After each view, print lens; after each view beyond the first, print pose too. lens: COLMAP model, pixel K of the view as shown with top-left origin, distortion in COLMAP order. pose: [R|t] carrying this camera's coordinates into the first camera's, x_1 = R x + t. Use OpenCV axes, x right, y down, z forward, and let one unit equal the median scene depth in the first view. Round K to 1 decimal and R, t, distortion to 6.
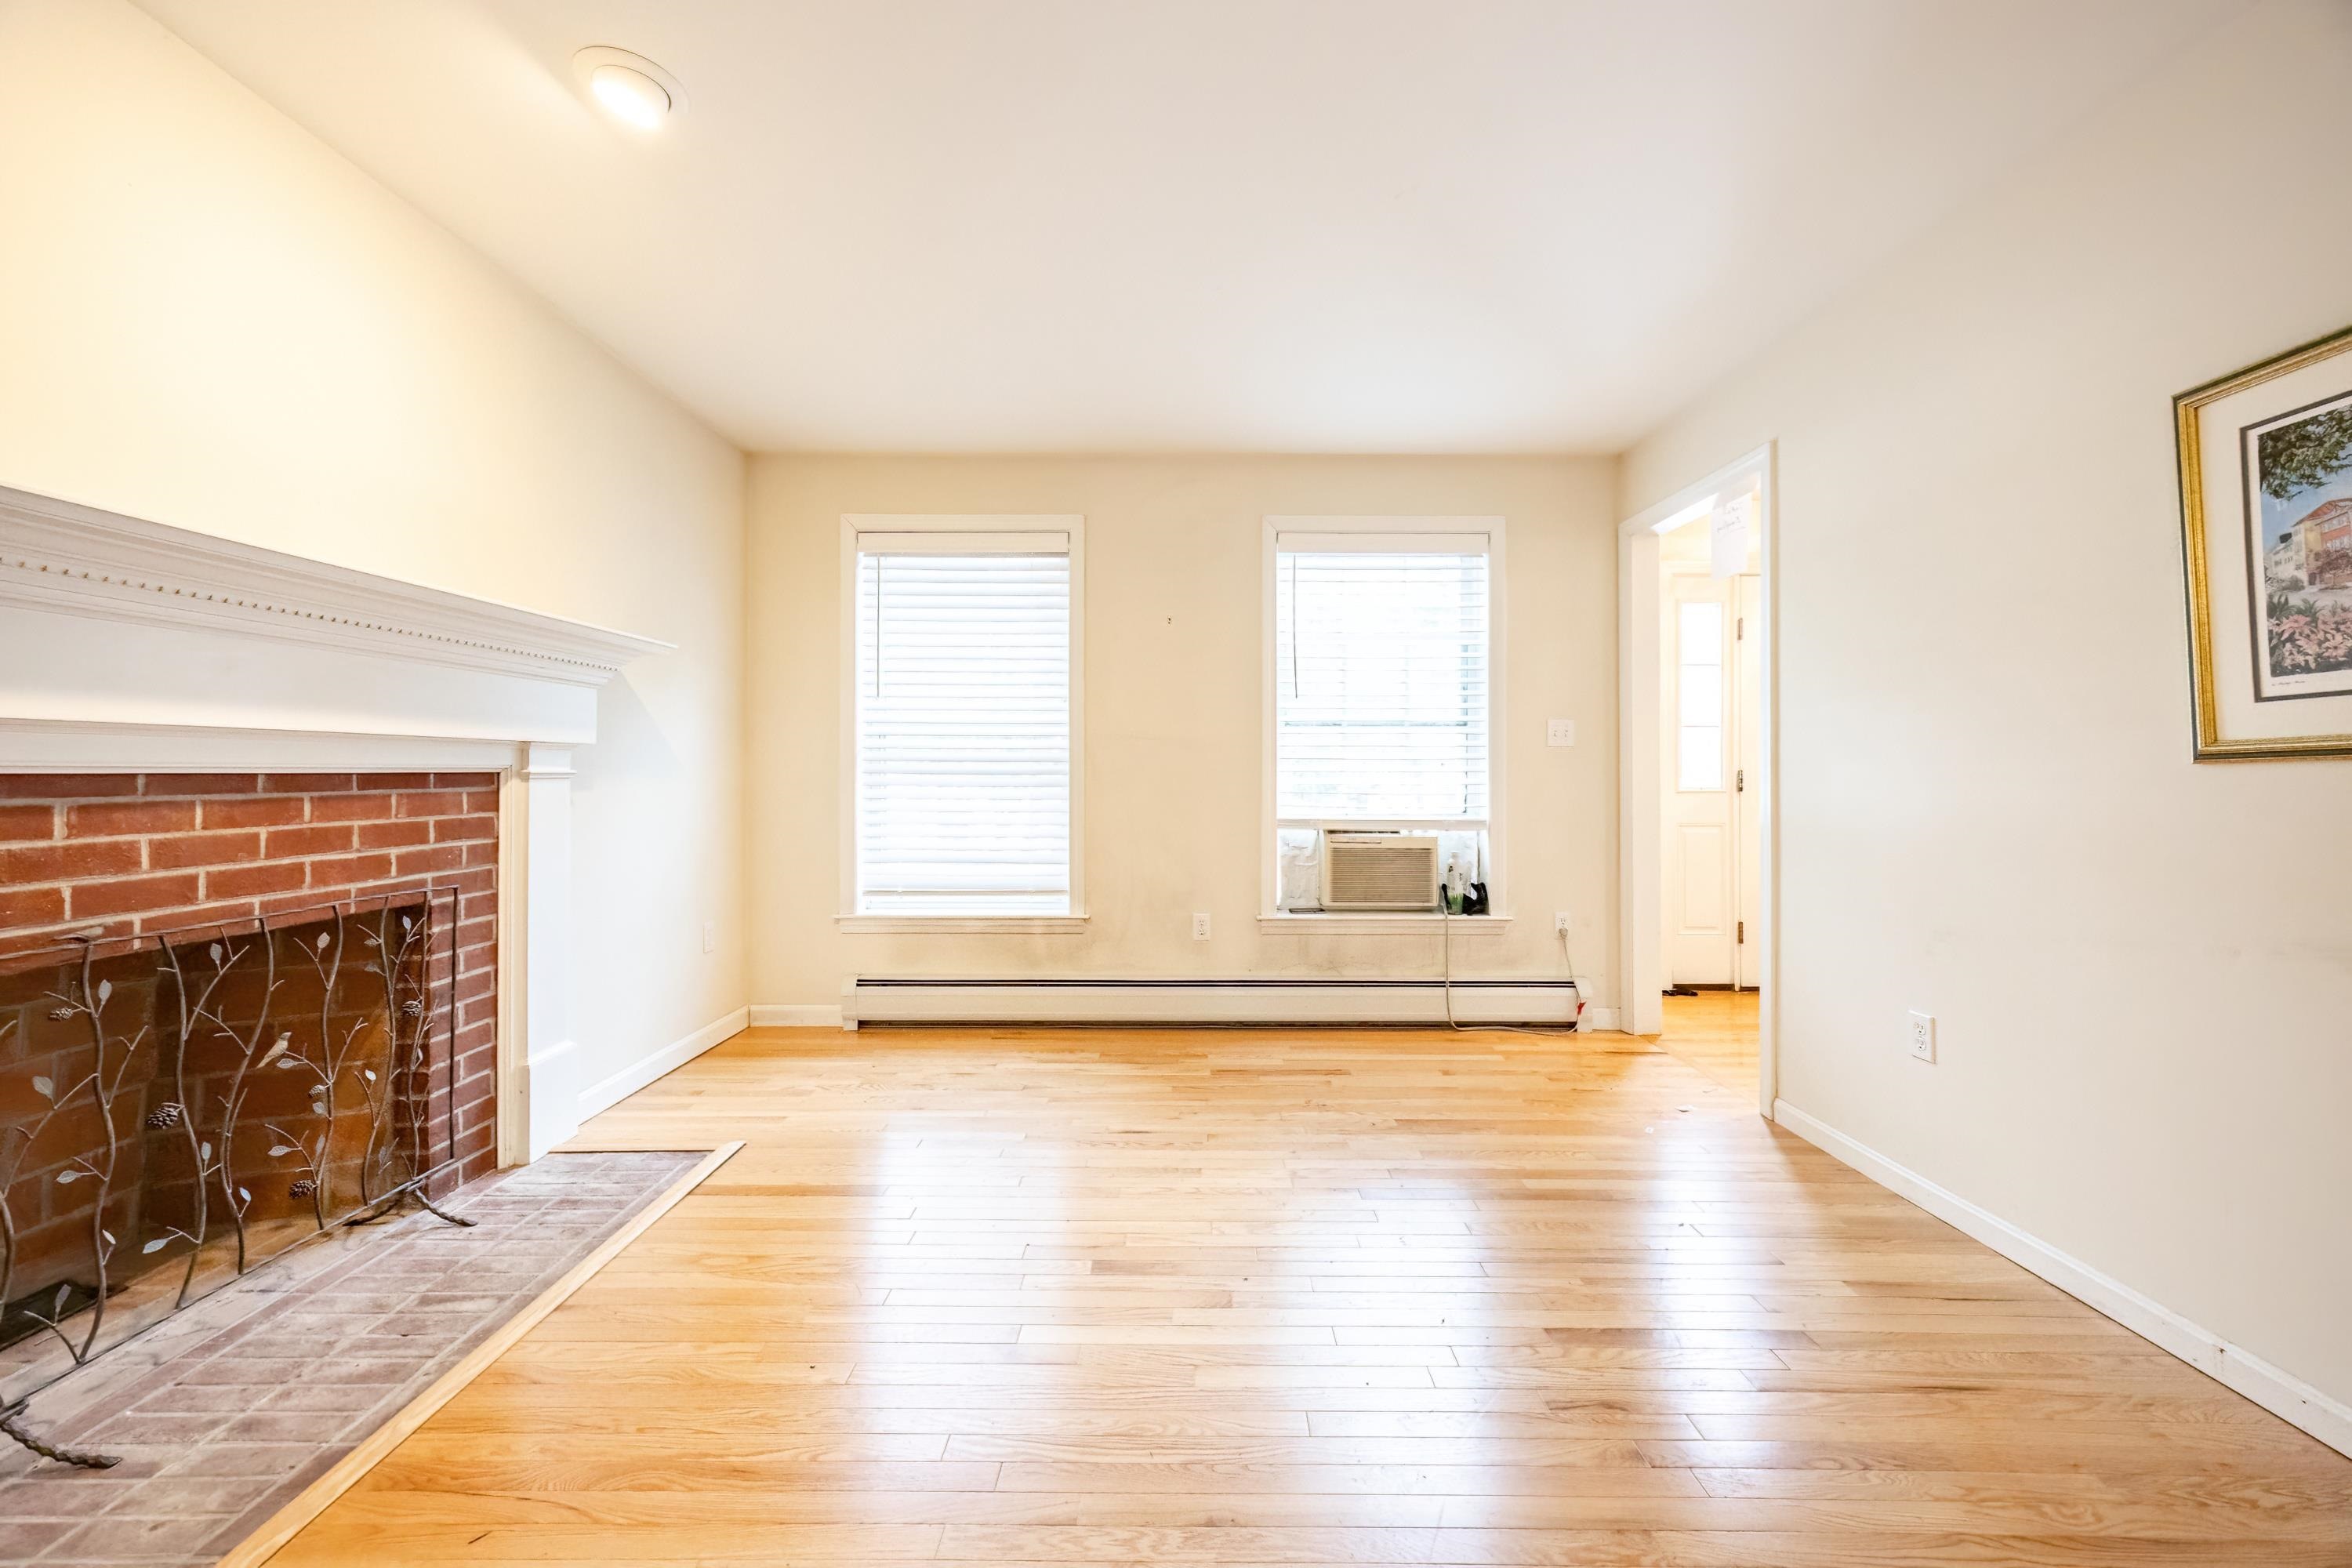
lens RADIAL K [[894.4, 0, 1181.1], [0, 894.4, 760.1], [0, 0, 1]] dist [0.001046, 0.000178]
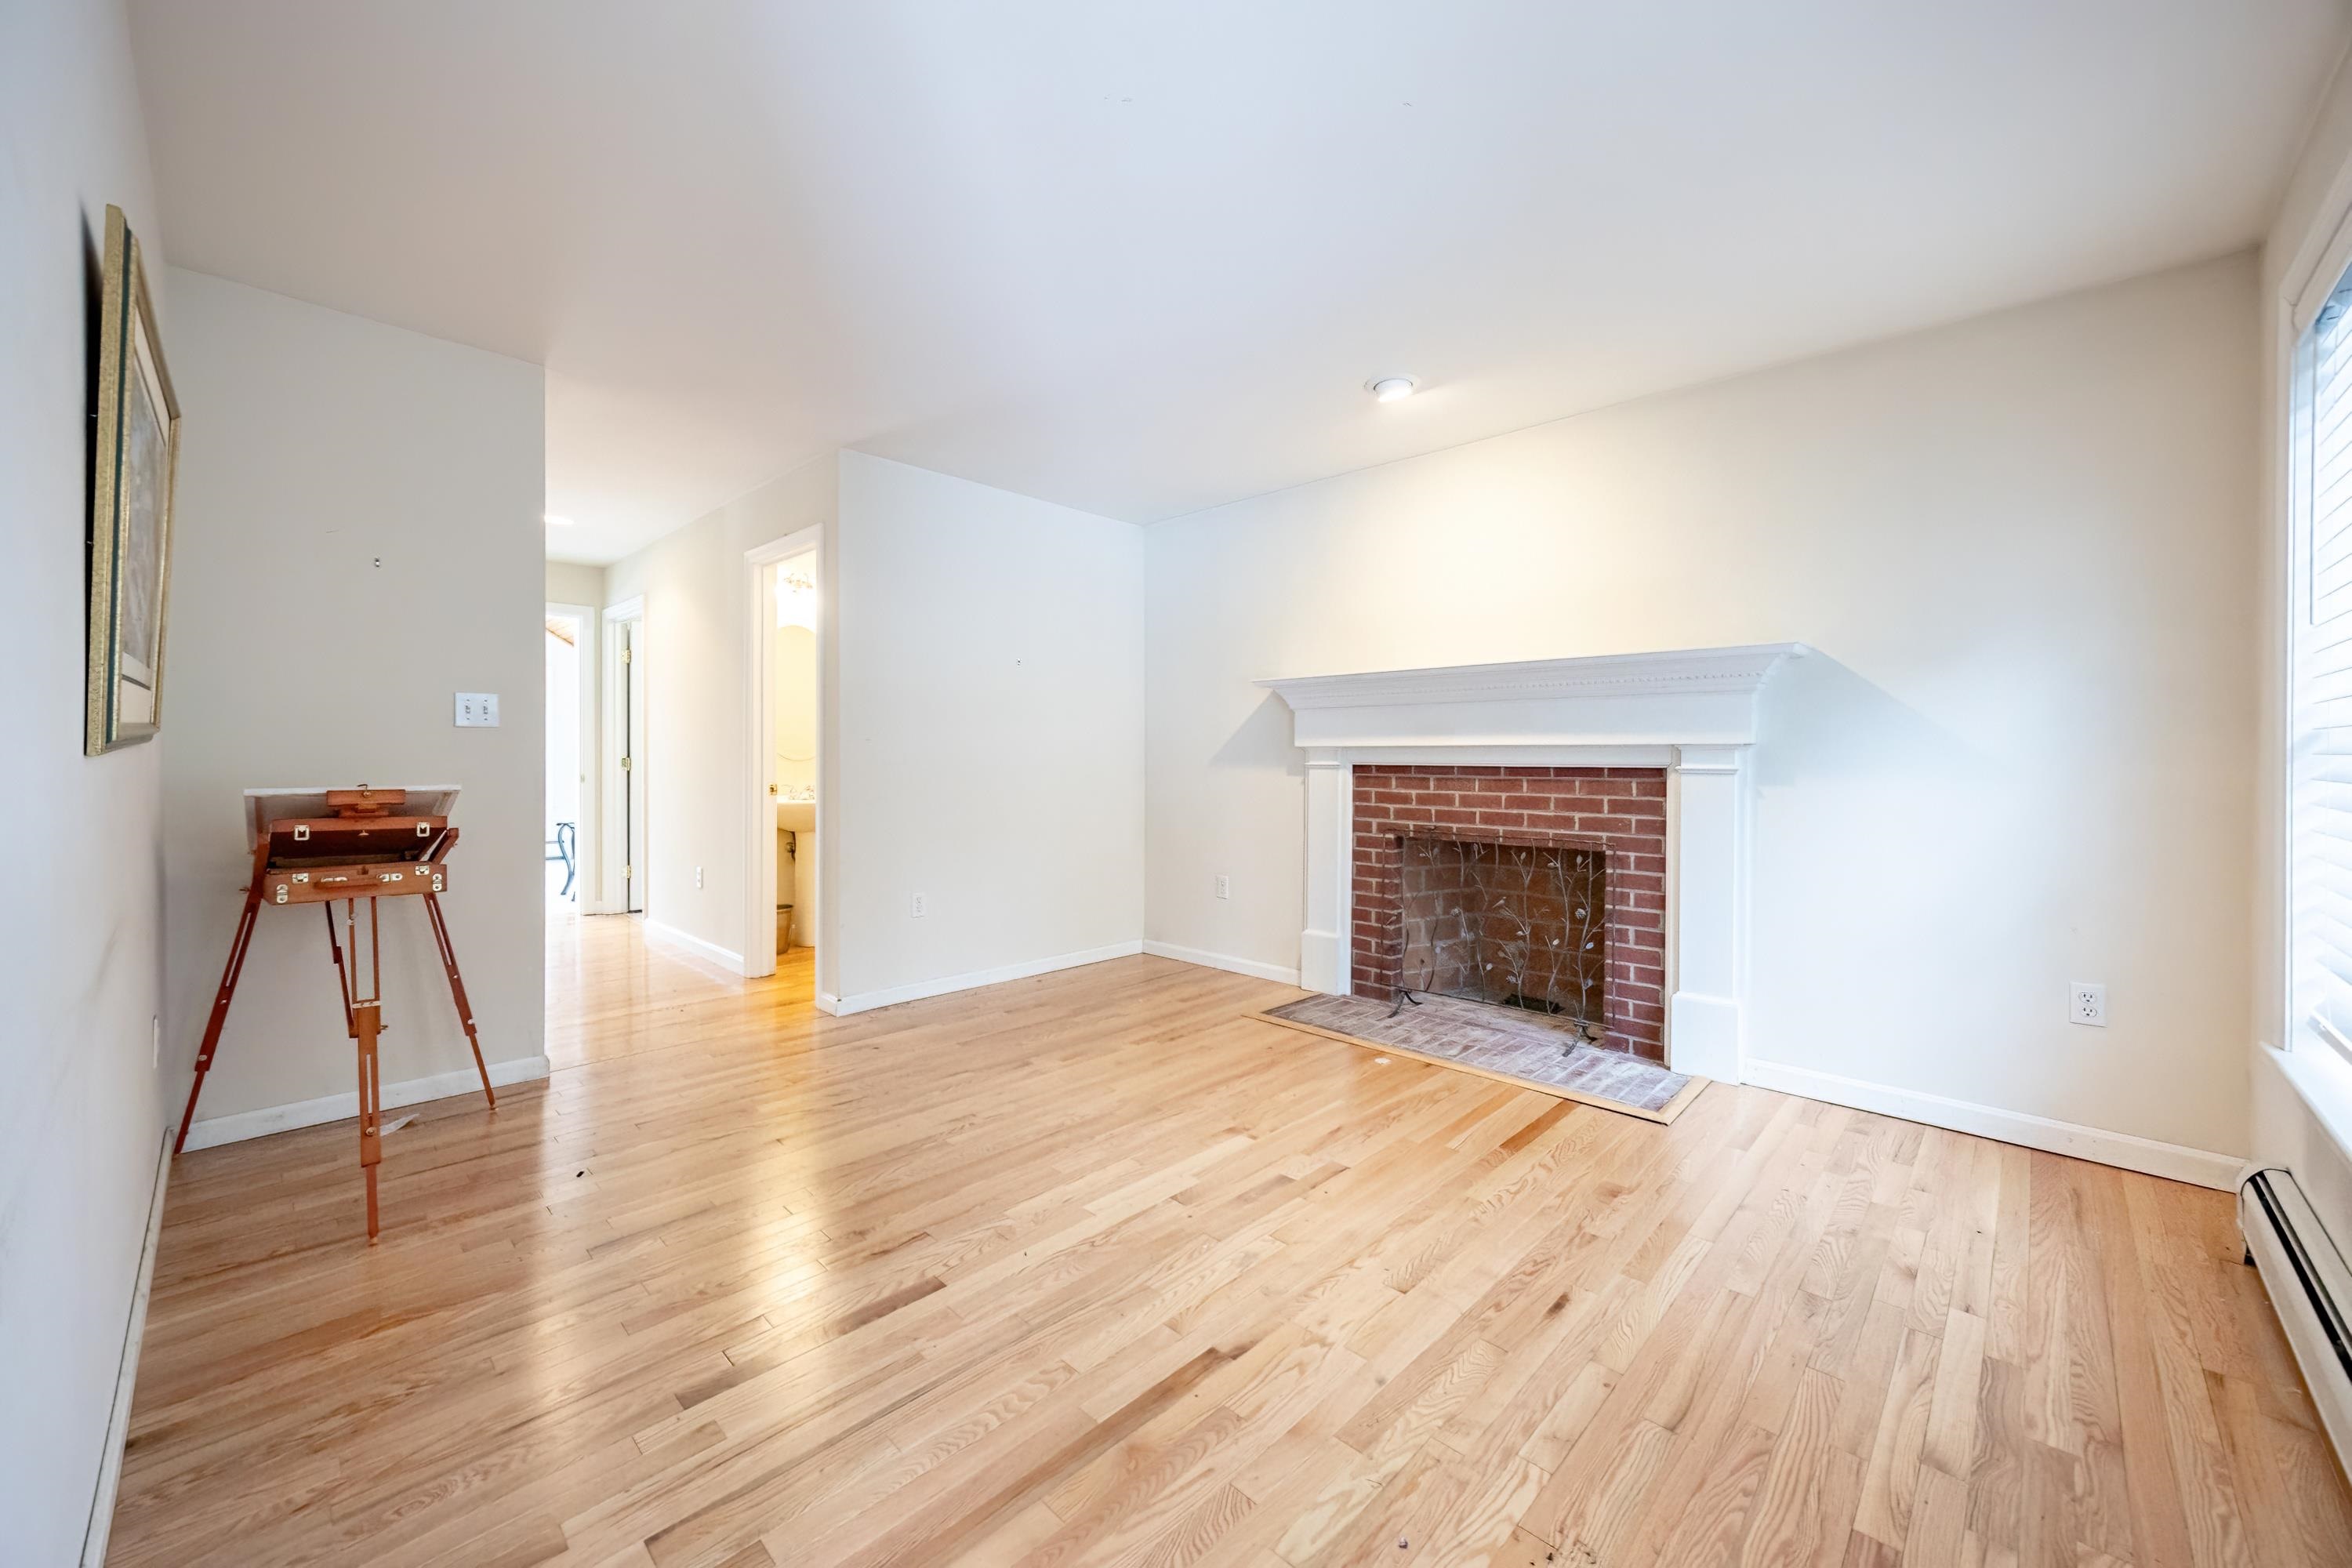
lens RADIAL K [[894.4, 0, 1179.3], [0, 894.4, 770.5], [0, 0, 1]] dist [0.001046, 0.000178]
pose [[-0.687917, 0.011753, -0.725694, 0.825682], [0.006614, 0.999929, 0.009925, -0.000812], [0.725759, 0.002028, -0.687946, 1.626722]]
